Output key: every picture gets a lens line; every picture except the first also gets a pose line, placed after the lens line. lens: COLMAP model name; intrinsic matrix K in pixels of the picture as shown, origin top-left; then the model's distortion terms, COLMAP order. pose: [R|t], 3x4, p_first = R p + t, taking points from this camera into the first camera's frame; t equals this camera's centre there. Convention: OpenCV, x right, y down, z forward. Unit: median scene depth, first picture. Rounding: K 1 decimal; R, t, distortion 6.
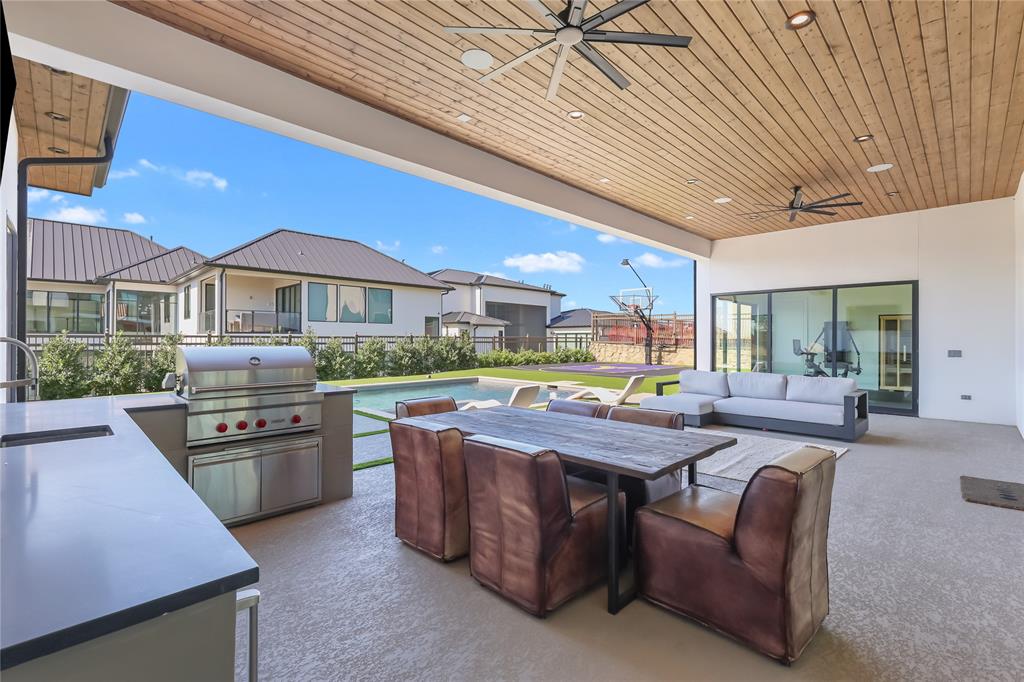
lens RADIAL K [[445.5, 0, 516.4], [0, 445.5, 339.2], [0, 0, 1]] dist [-0.001690, 0.000445]
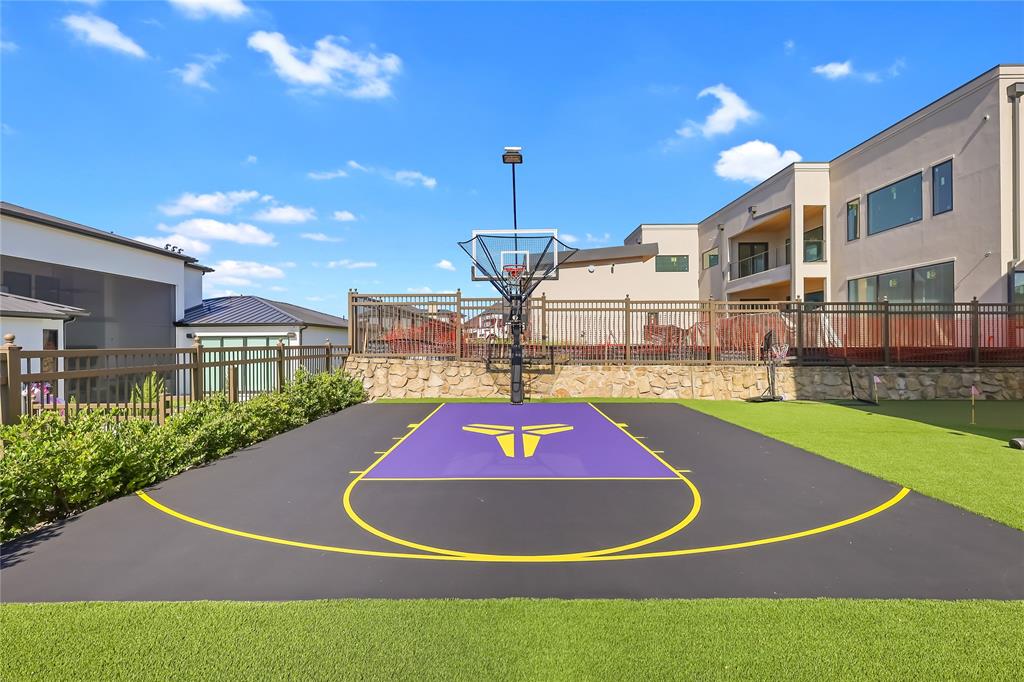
lens RADIAL K [[445.5, 0, 519.9], [0, 445.5, 340.1], [0, 0, 1]] dist [-0.001690, 0.000445]
pose [[0.708891, -0.008176, 0.705271, -0.017972], [0.011926, 0.999929, -0.000395, -0.005542], [-0.705217, 0.008691, 0.708938, 0.426053]]
